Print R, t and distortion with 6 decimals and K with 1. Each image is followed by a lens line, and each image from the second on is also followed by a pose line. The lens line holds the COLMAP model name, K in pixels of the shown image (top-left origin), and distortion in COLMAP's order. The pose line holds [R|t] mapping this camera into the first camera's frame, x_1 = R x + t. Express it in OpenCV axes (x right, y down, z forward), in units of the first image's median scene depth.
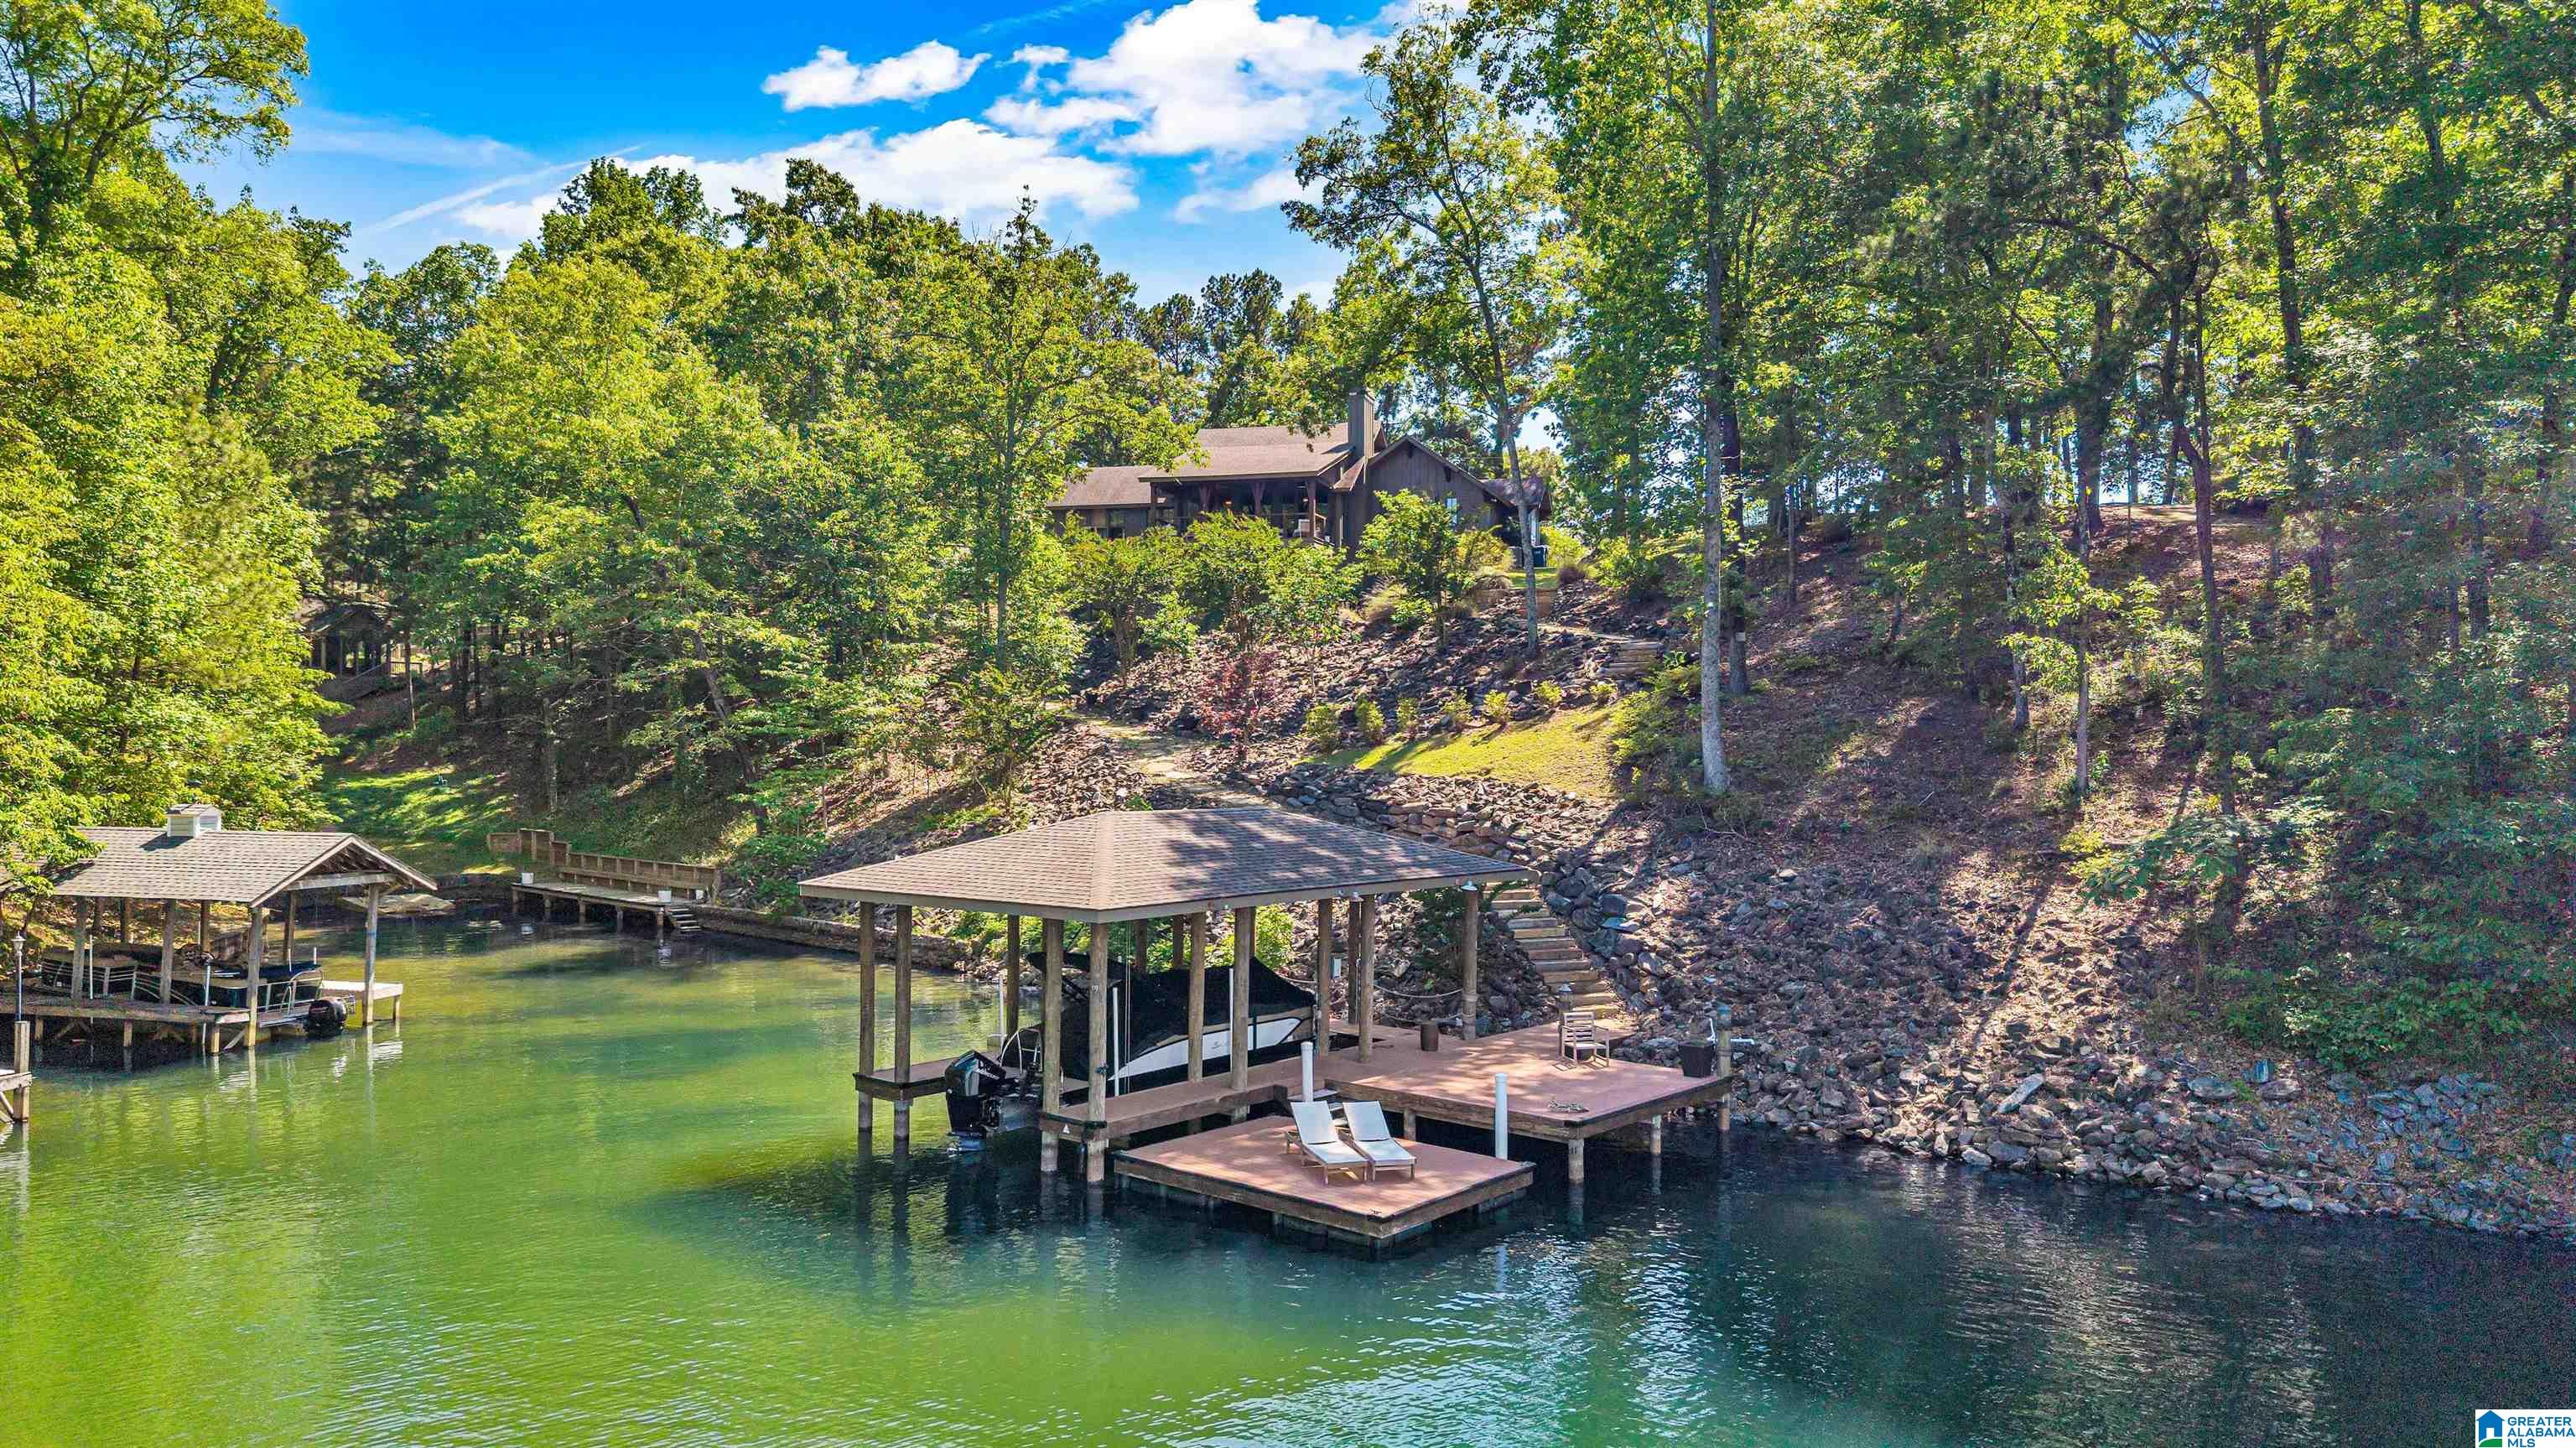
lens RADIAL K [[1782.9, 0, 1289.7], [0, 1782.9, 671.8], [0, 0, 1]] dist [0.041900, -0.104069]
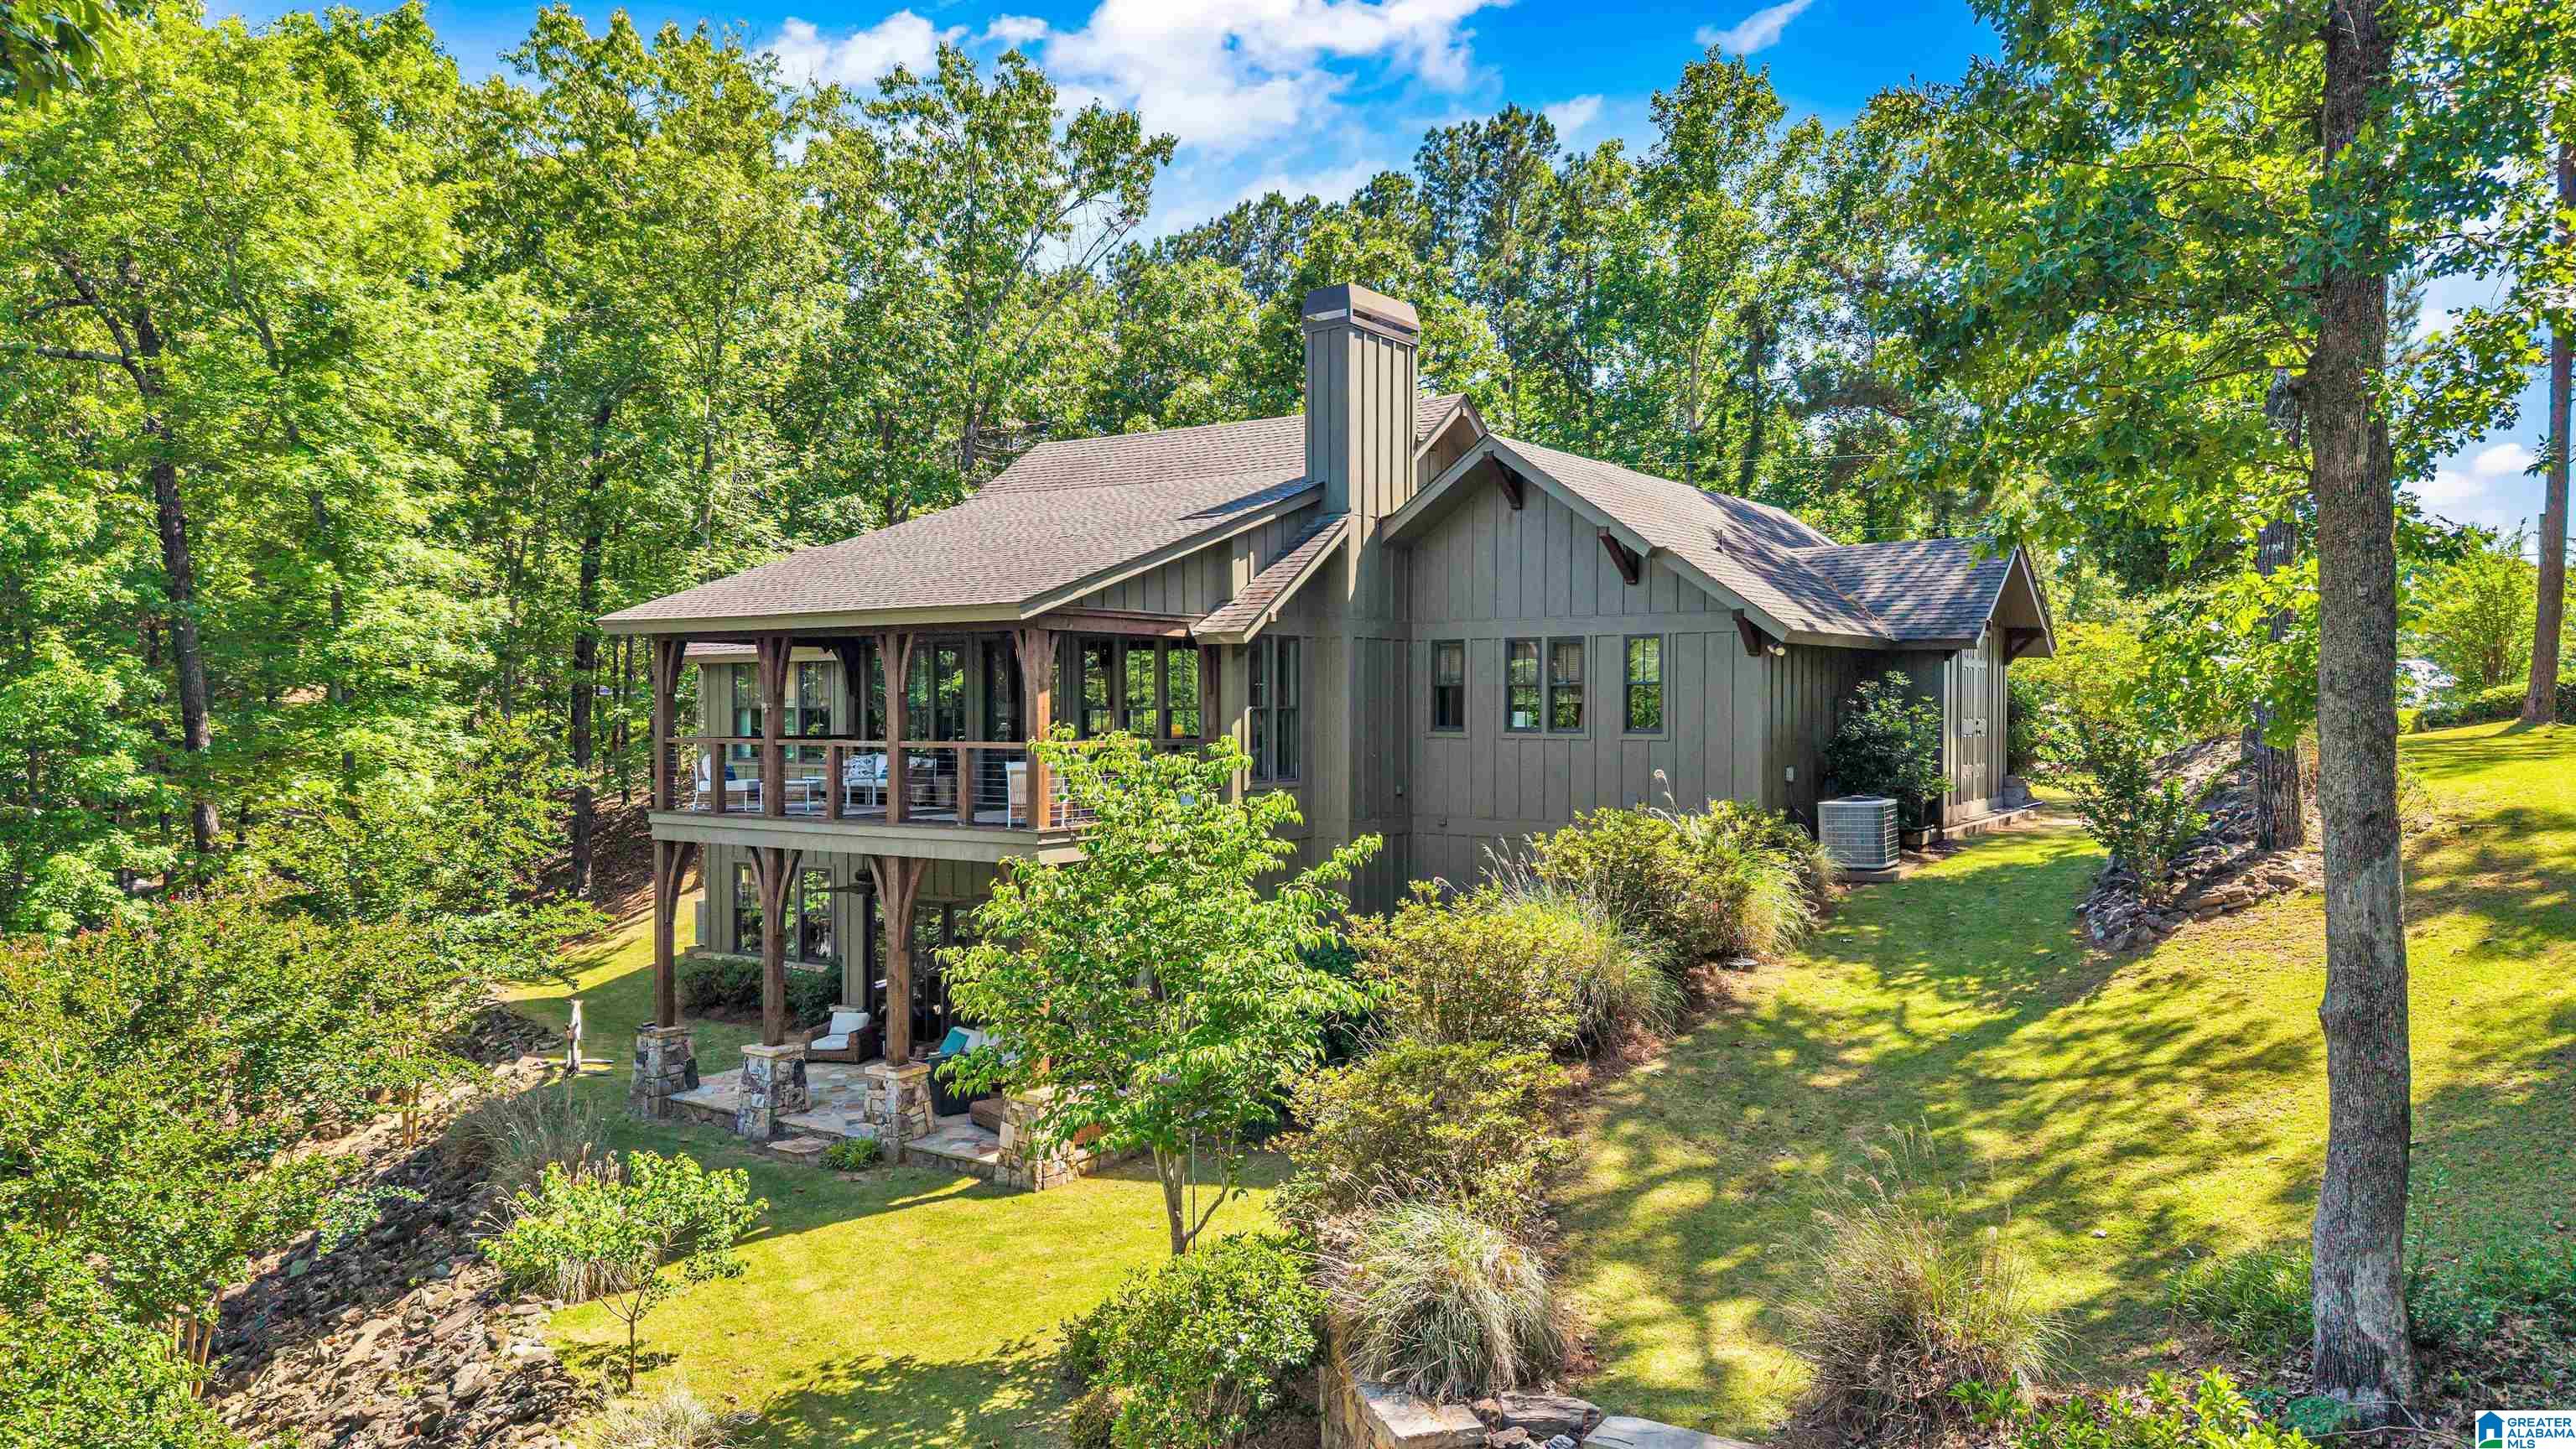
lens RADIAL K [[1785.7, 0, 1288.0], [0, 1785.7, 724.5], [0, 0, 1]] dist [0.037407, -0.000620]
pose [[0.941523, -0.010050, -0.336800, 0.306912], [0.024758, 0.998917, 0.039403, -0.208264], [0.336039, -0.045438, 0.940751, 1.505151]]
